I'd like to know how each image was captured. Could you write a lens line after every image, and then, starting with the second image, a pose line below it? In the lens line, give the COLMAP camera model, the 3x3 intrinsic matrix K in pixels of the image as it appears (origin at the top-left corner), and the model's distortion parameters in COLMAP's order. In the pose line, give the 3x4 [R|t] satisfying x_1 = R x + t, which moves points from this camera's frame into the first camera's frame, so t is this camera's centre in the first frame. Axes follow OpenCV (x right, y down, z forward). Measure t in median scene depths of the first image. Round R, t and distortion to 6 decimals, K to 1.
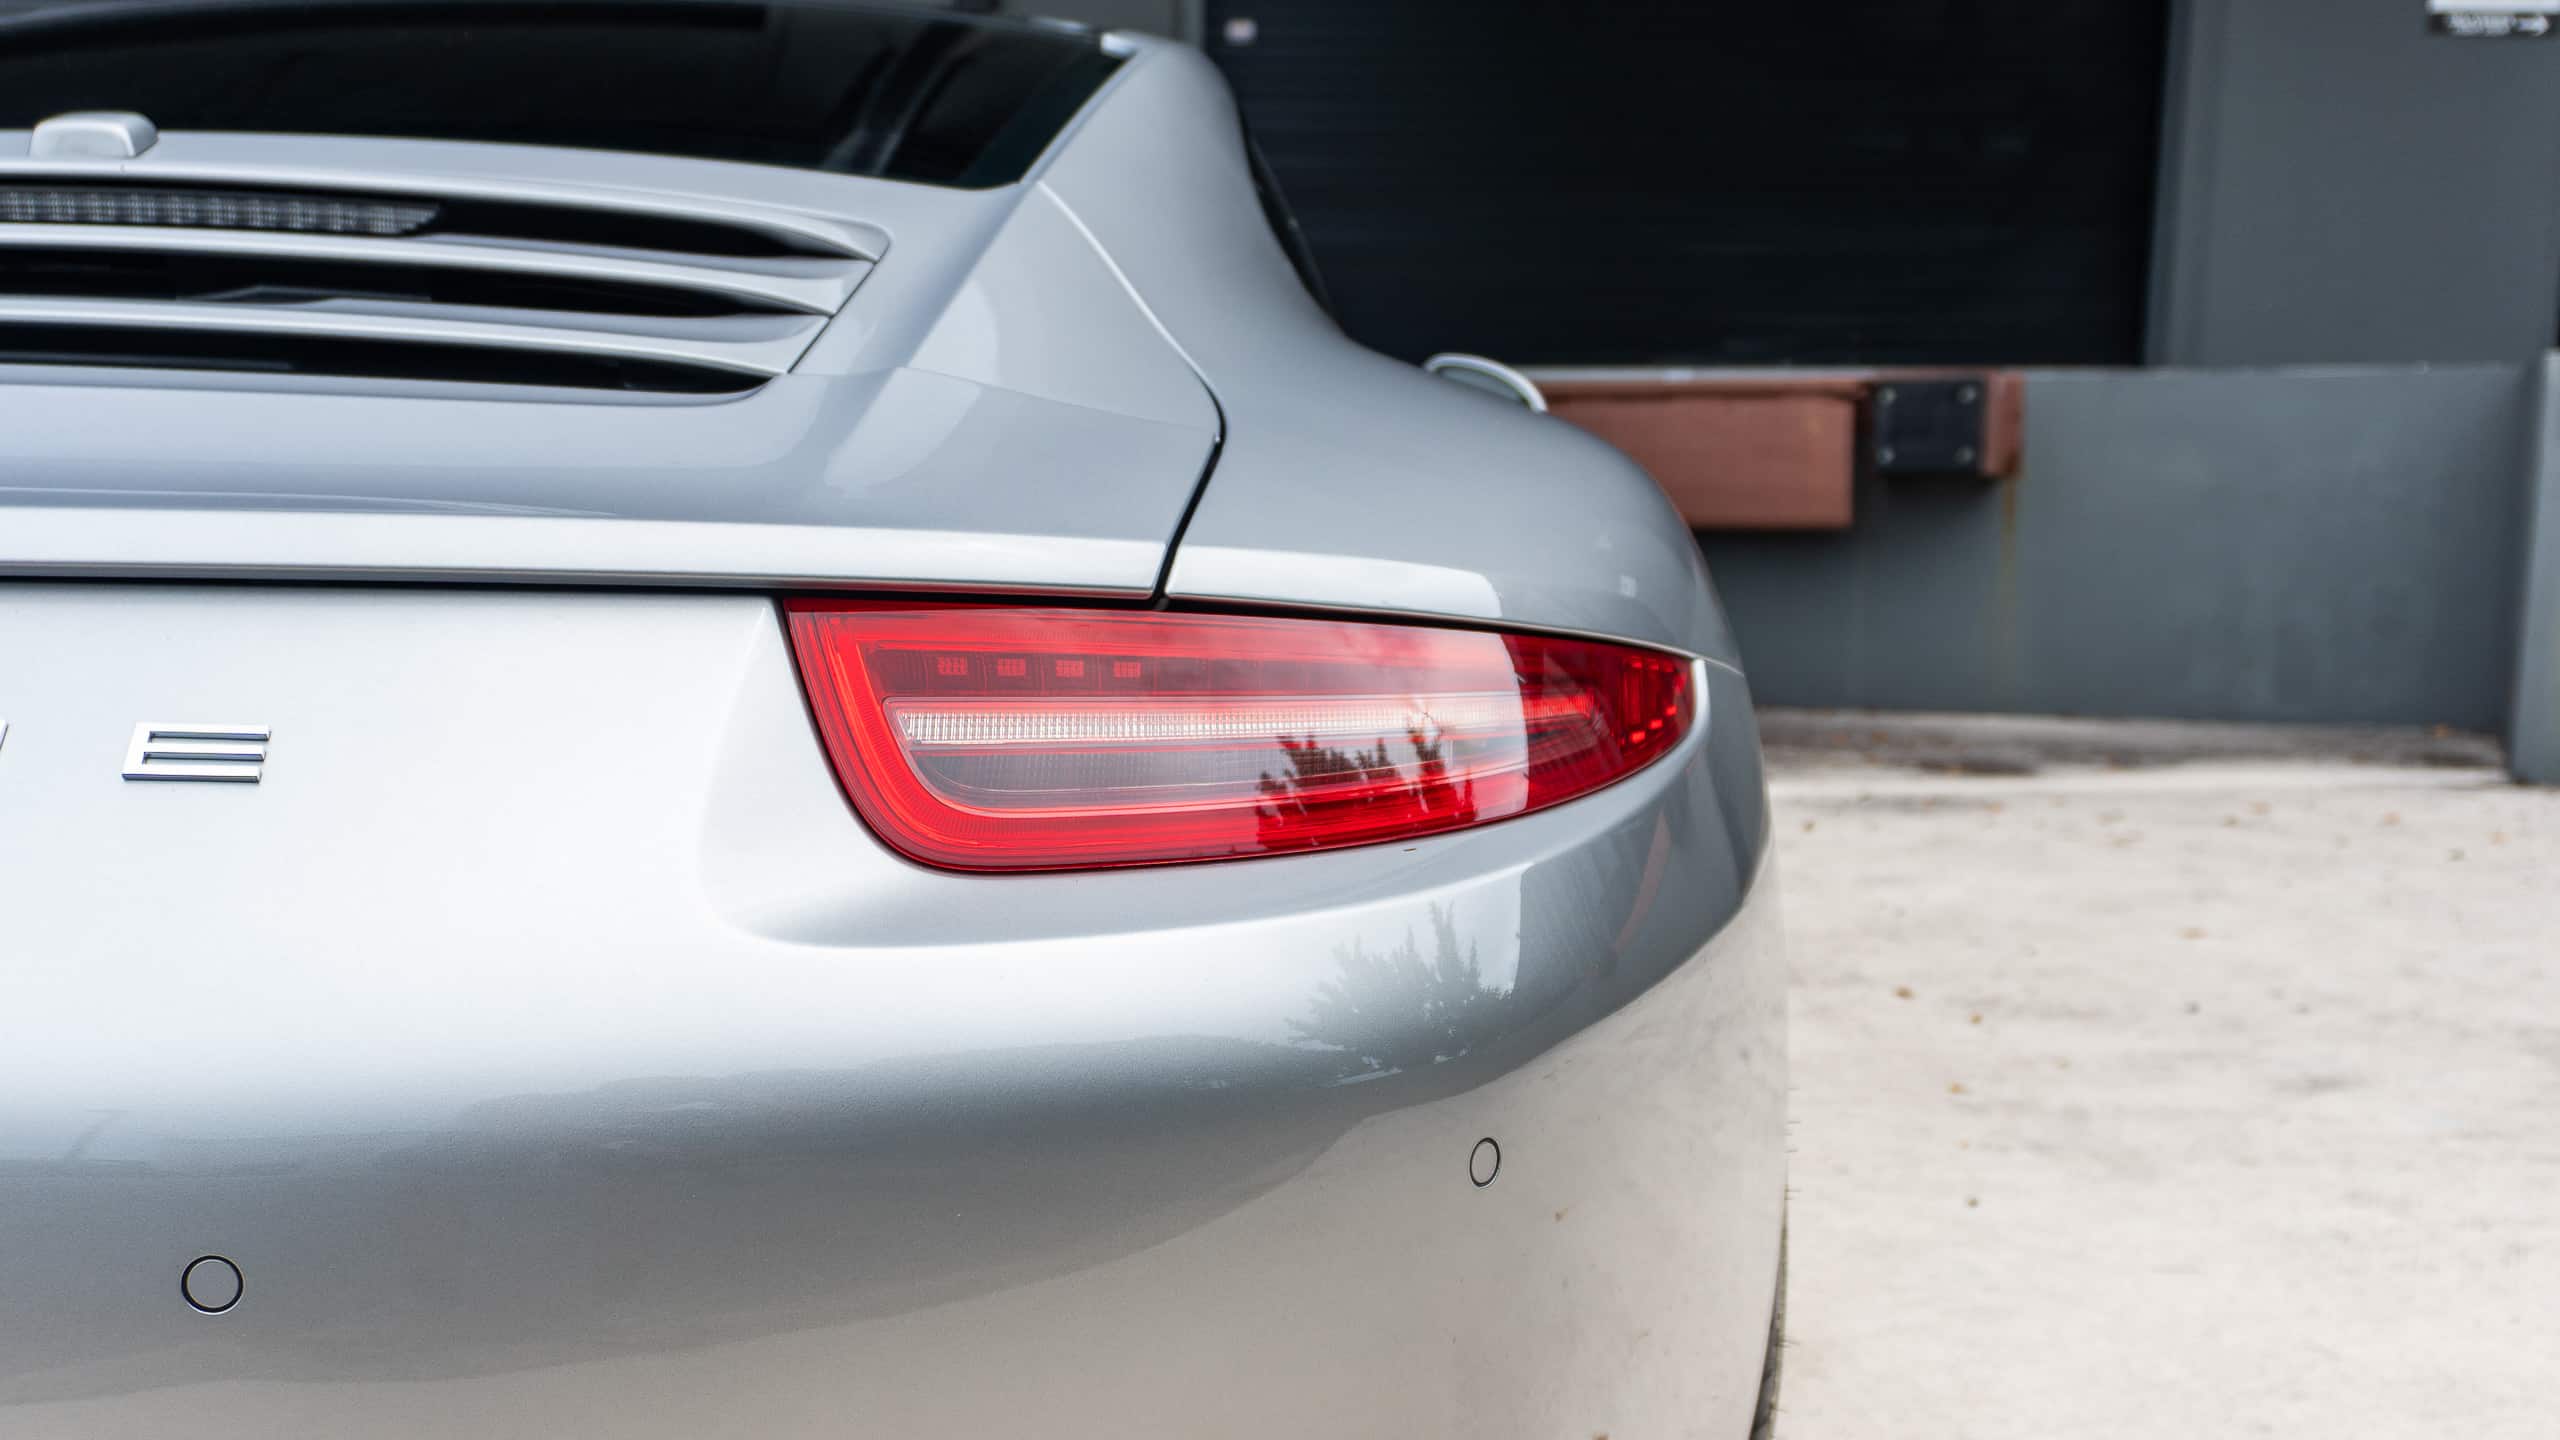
lens RADIAL K [[2365.3, 0, 1207.1], [0, 2365.3, 902.4], [0, 0, 1]] dist [0.001990, -0.008245]
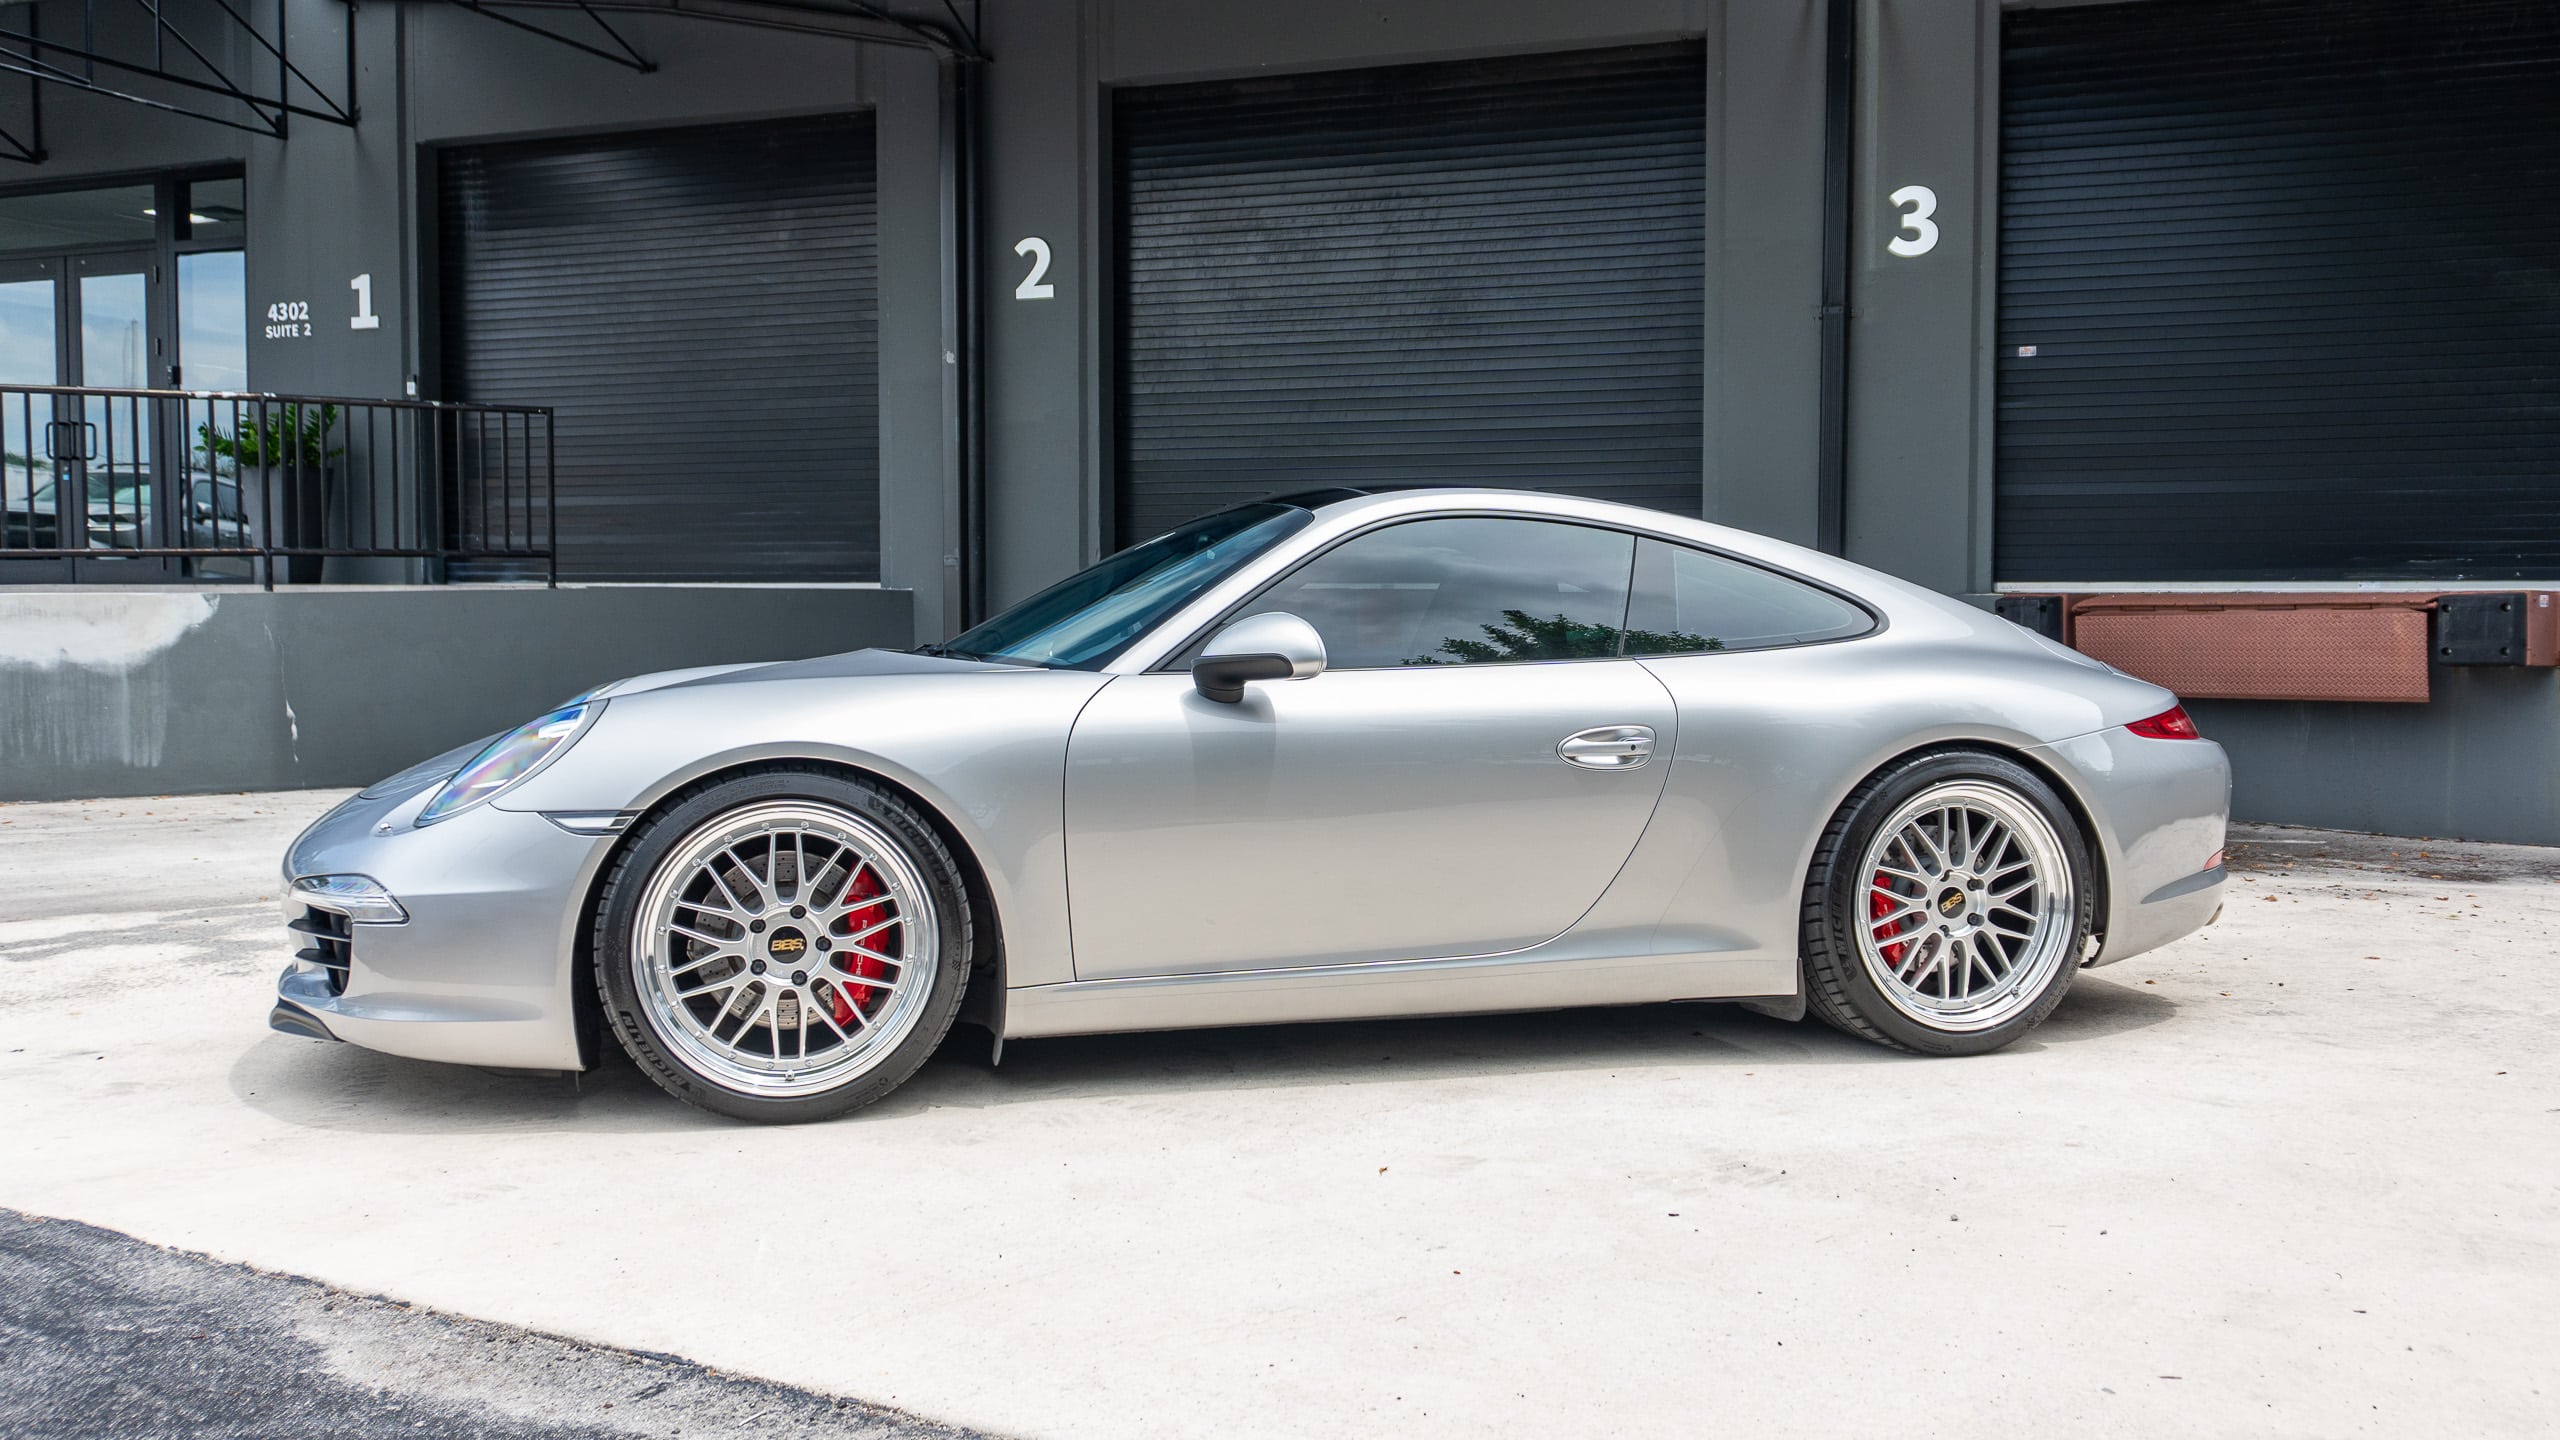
lens RADIAL K [[2120.4, 0, 1399.3], [0, 2120.4, 729.2], [0, 0, 1]] dist [-0.024783, -0.004307]
pose [[0.916965, 0.024451, -0.398217, 0.257931], [-0.078456, 0.989682, -0.119891, 0.057047], [0.391177, 0.141179, 0.909423, -0.395062]]
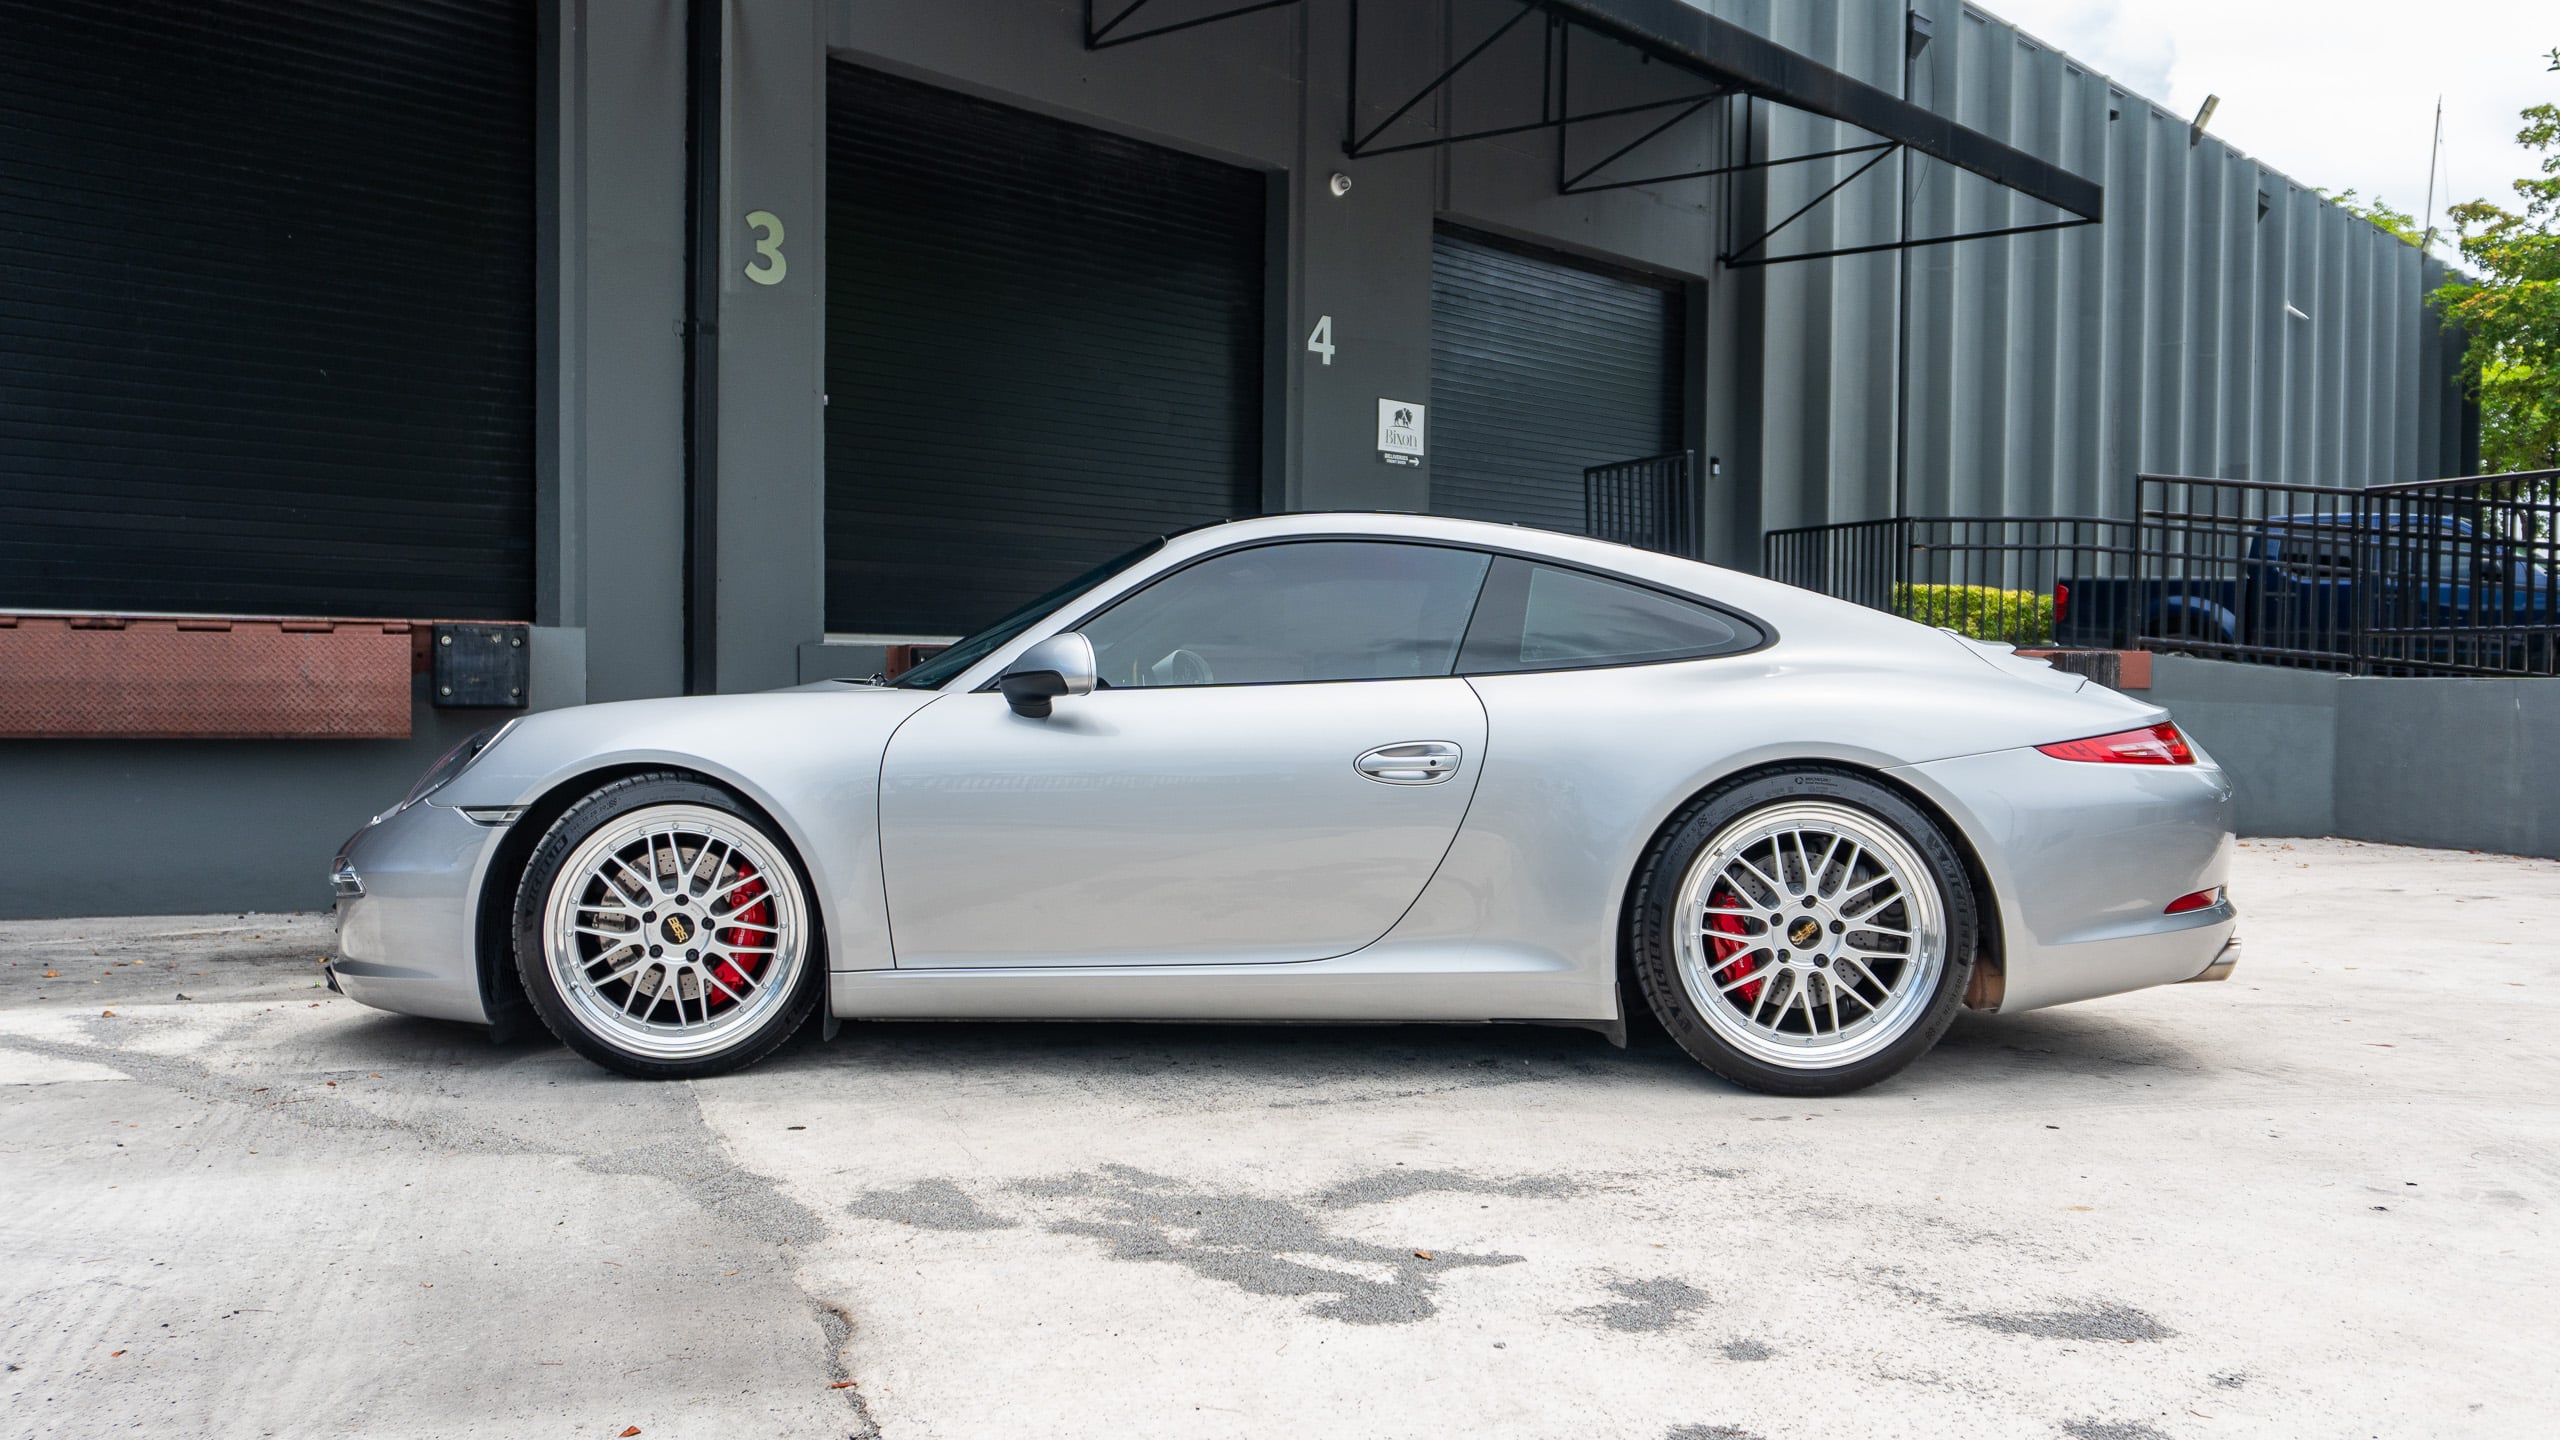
lens RADIAL K [[2247.0, 0, 1257.1], [0, 2247.0, 770.5], [0, 0, 1]] dist [0.004926, 0.010949]
pose [[0.705958, -0.023710, 0.707856, -1.089758], [0.130137, 0.986766, -0.096735, 0.021719], [-0.696195, 0.160409, 0.699701, -0.127815]]
